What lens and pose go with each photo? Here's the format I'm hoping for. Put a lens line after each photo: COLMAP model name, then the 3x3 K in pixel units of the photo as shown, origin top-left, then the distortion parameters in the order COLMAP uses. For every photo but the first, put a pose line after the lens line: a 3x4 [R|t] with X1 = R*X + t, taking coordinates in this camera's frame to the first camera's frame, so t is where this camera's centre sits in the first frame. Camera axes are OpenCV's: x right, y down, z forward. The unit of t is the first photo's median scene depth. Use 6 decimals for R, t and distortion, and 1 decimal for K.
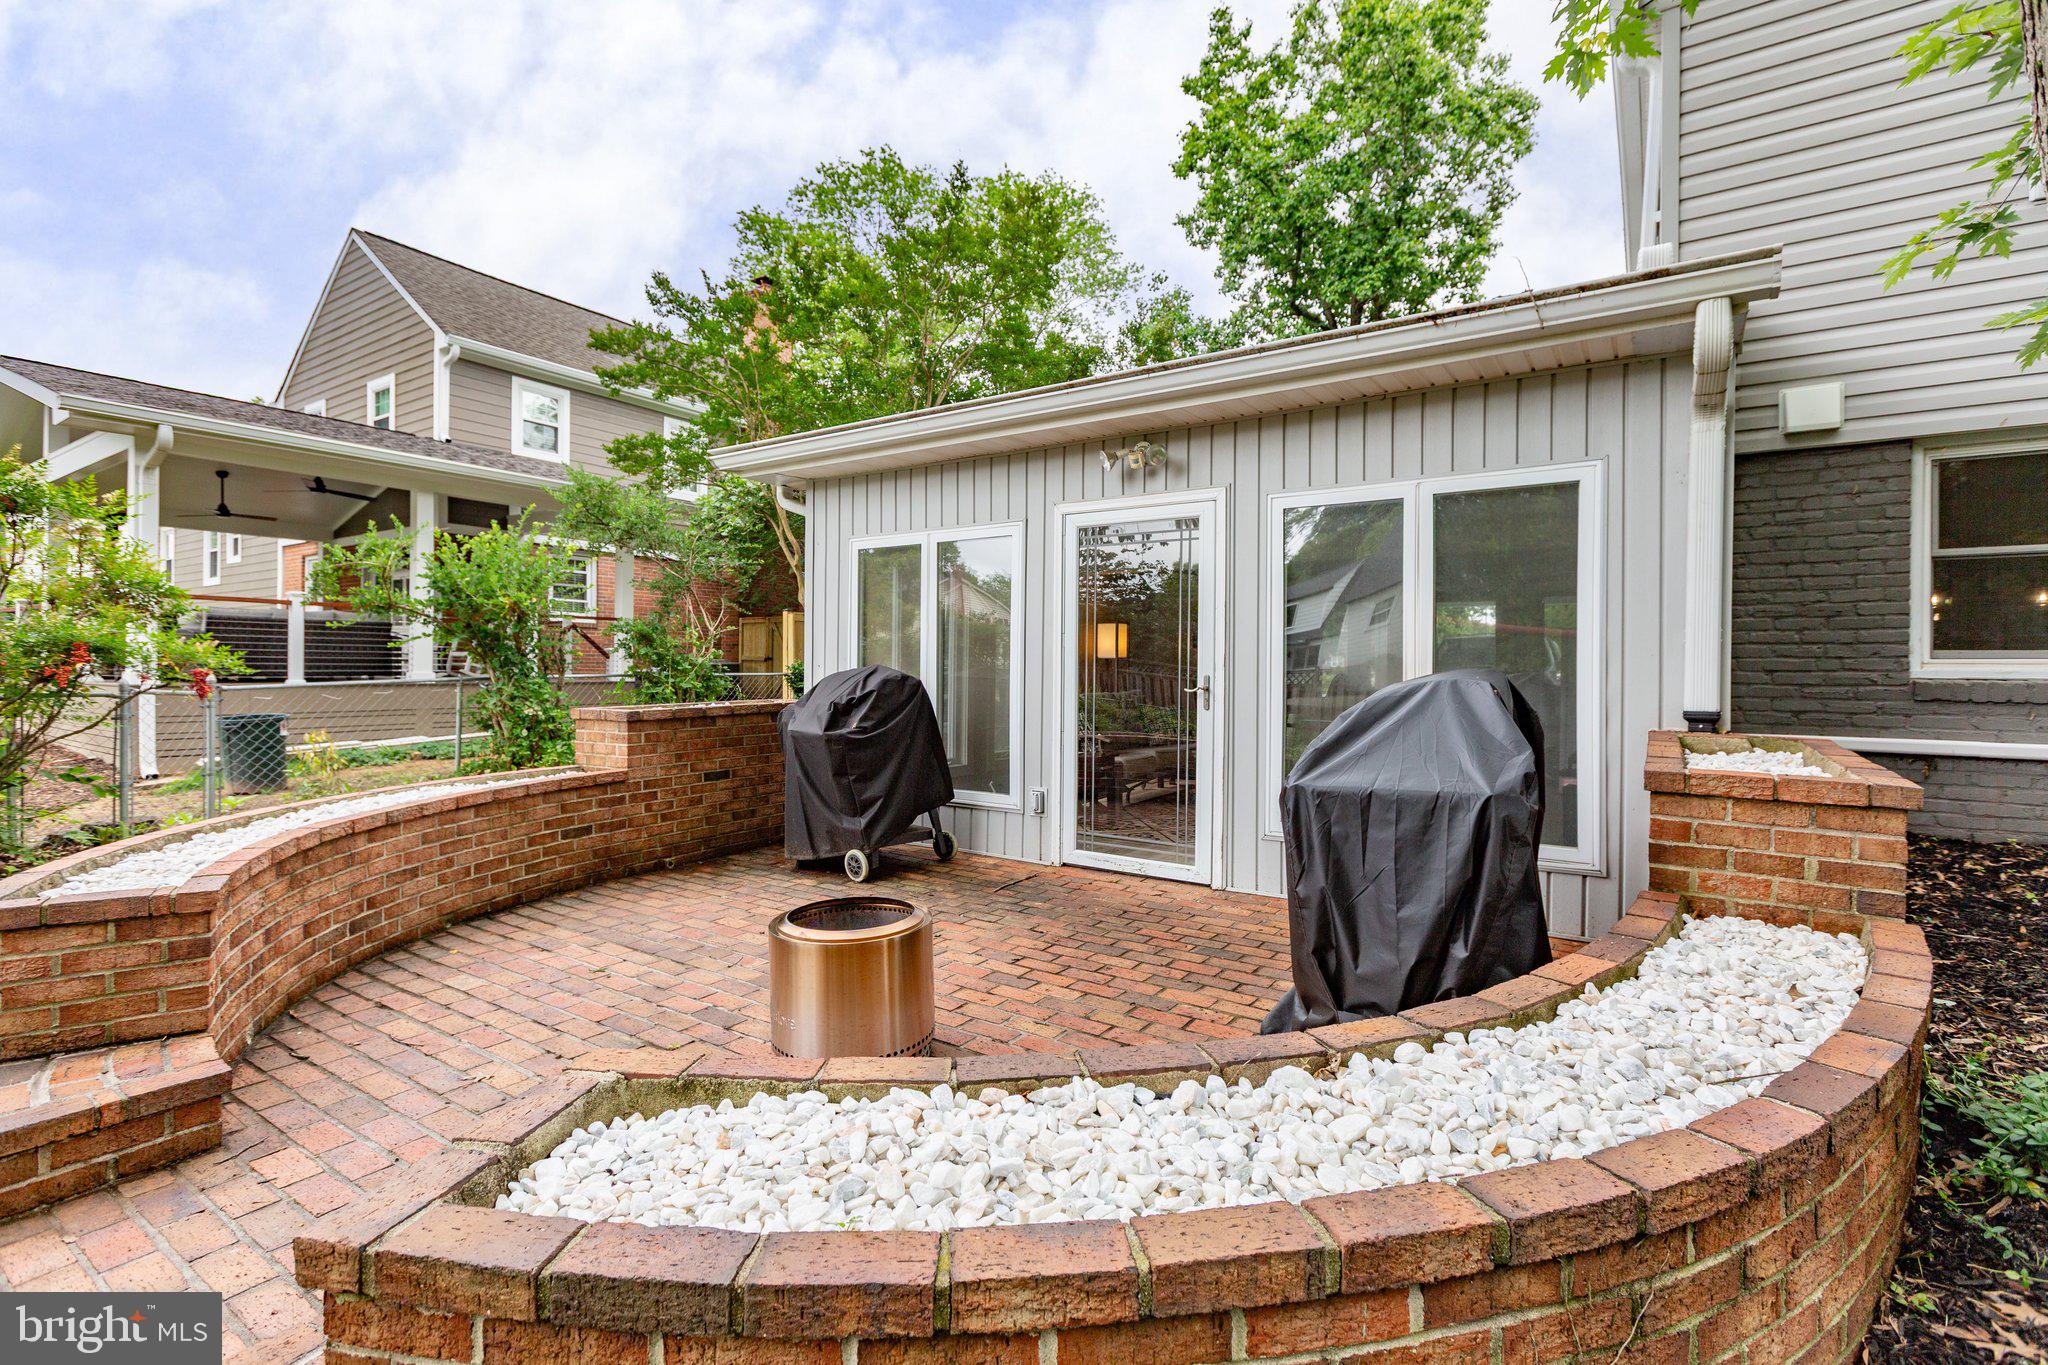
lens RADIAL K [[930.6, 0, 1016.8], [0, 930.6, 666.3], [0, 0, 1]] dist [0.002781, -0.002000]
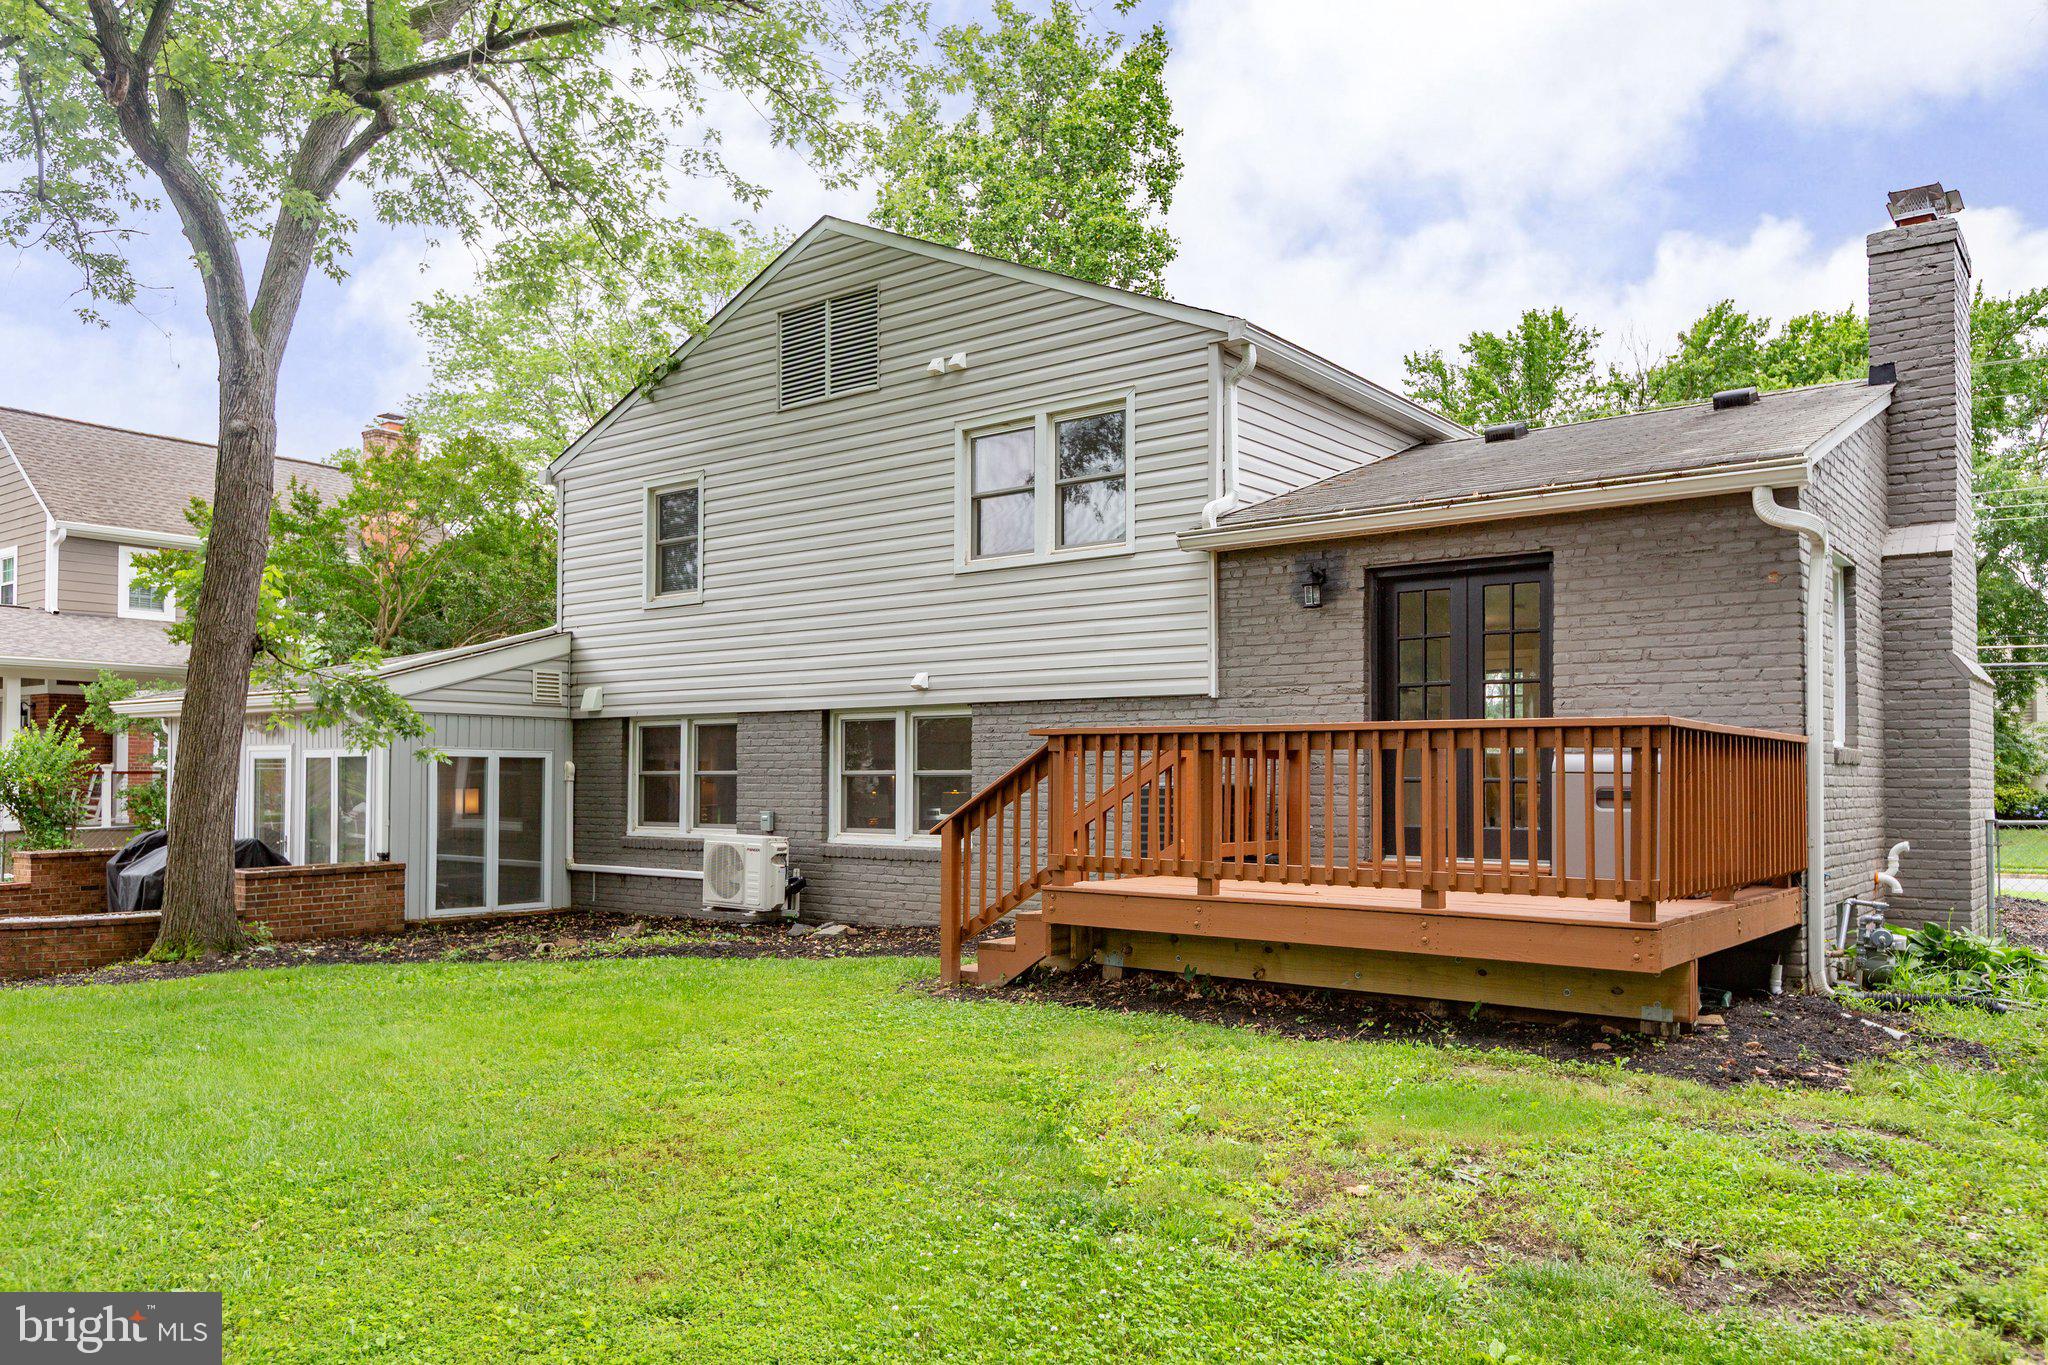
lens RADIAL K [[1473.0, 0, 1009.7], [0, 1473.0, 762.6], [0, 0, 1]] dist [0.008029, -0.012142]
pose [[0.997756, -0.005455, -0.066727, 1.794596], [0.004741, 0.999930, -0.010863, -0.096958], [0.066782, 0.010522, 0.997712, -1.913348]]
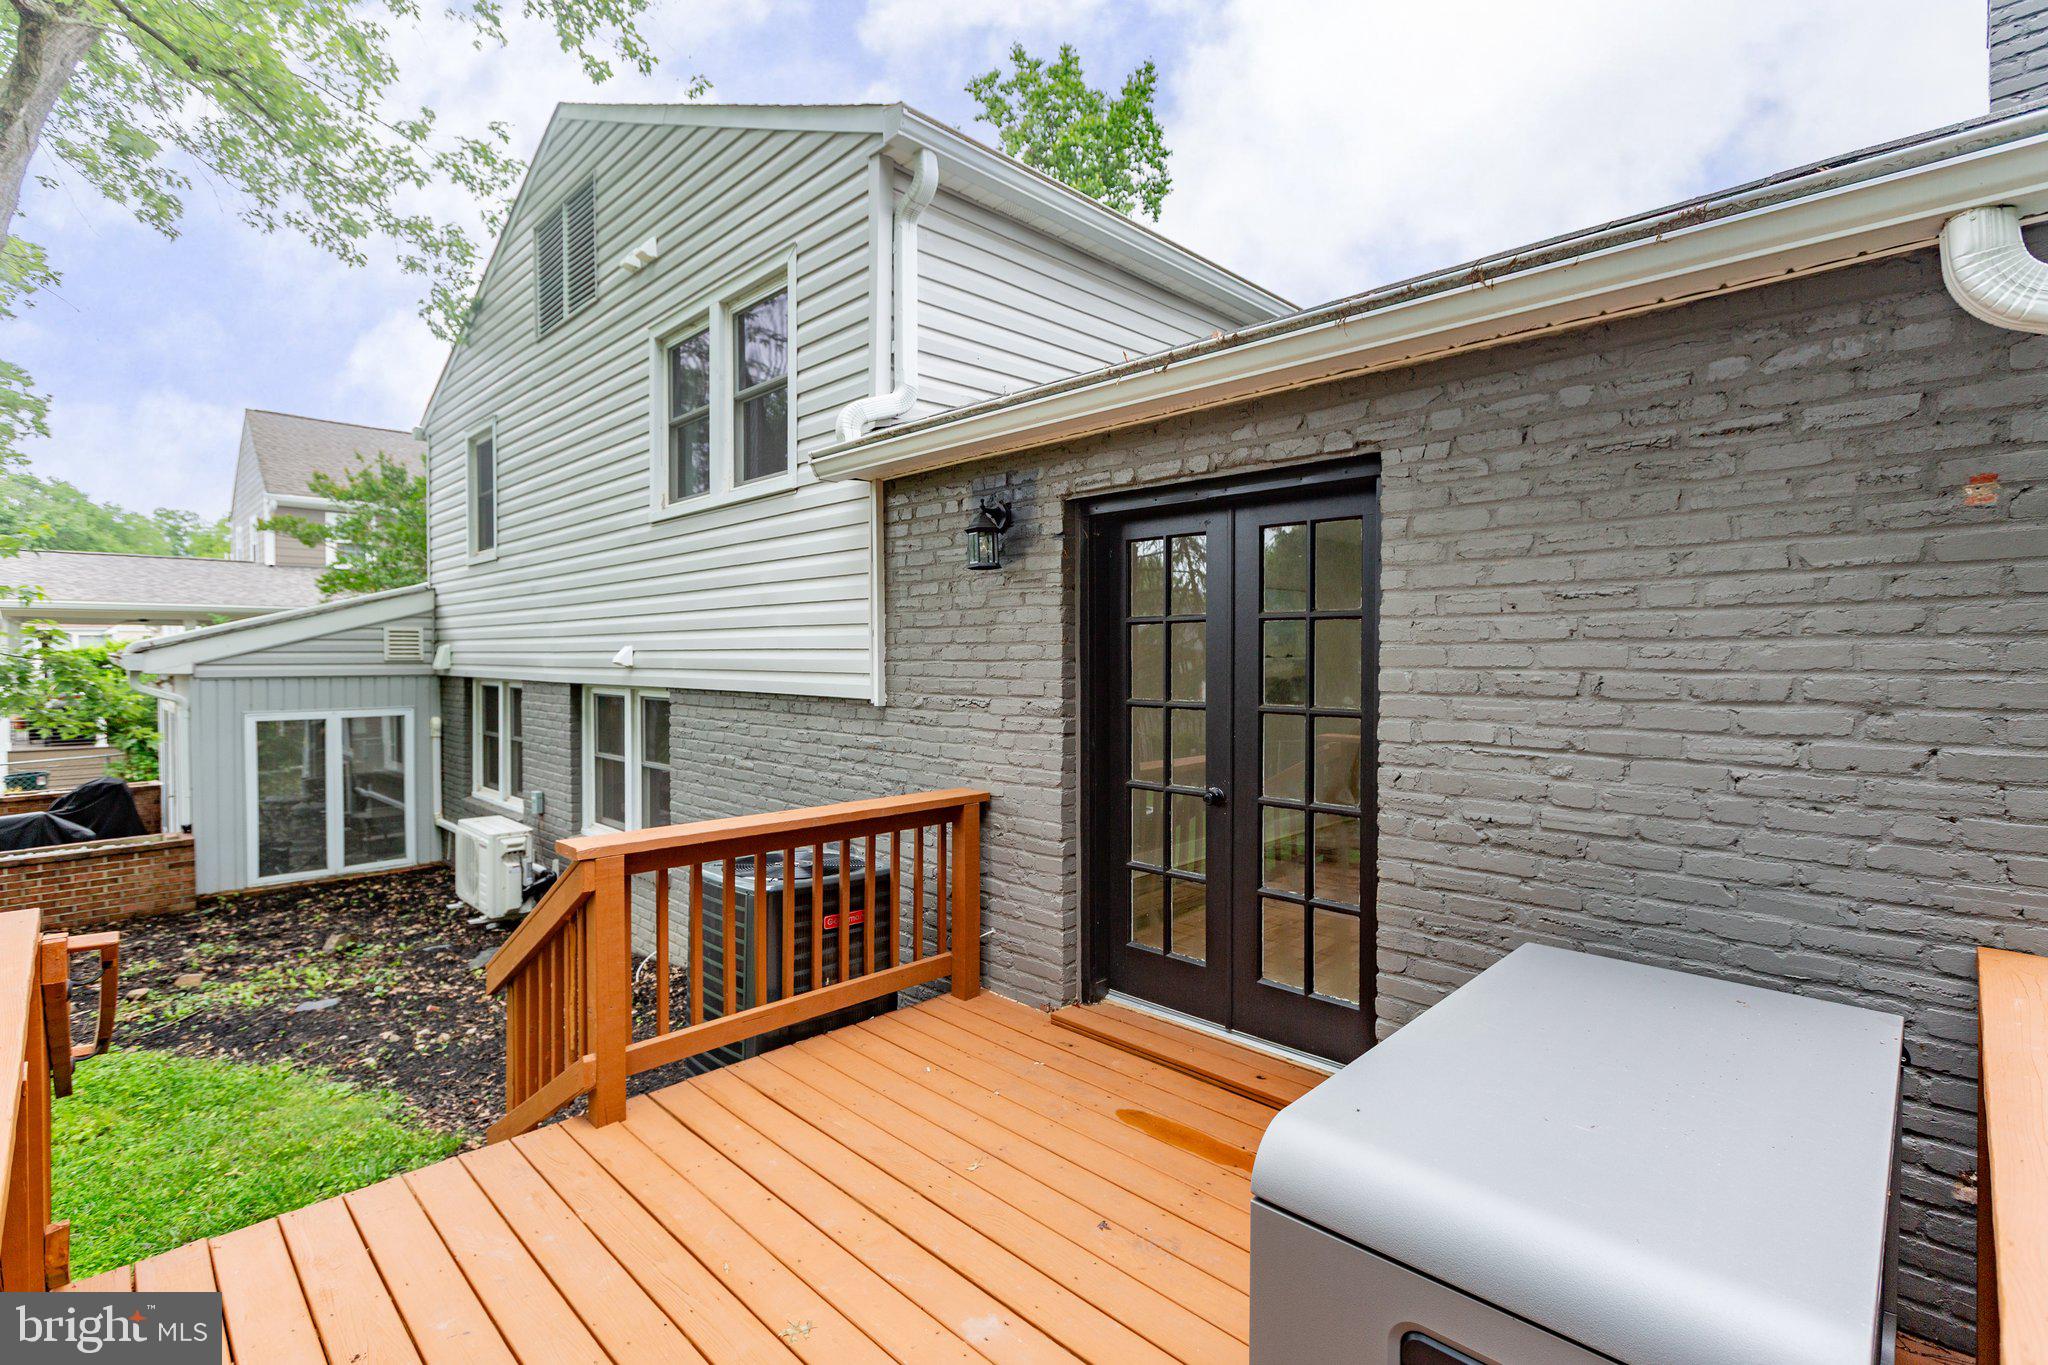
lens RADIAL K [[930.6, 0, 1028.6], [0, 930.6, 670.4], [0, 0, 1]] dist [0.002781, -0.002000]
pose [[0.983181, -0.005129, -0.182563, 2.229532], [0.008912, 0.999762, 0.019911, -0.255525], [0.182417, -0.021203, 0.982993, -0.660078]]
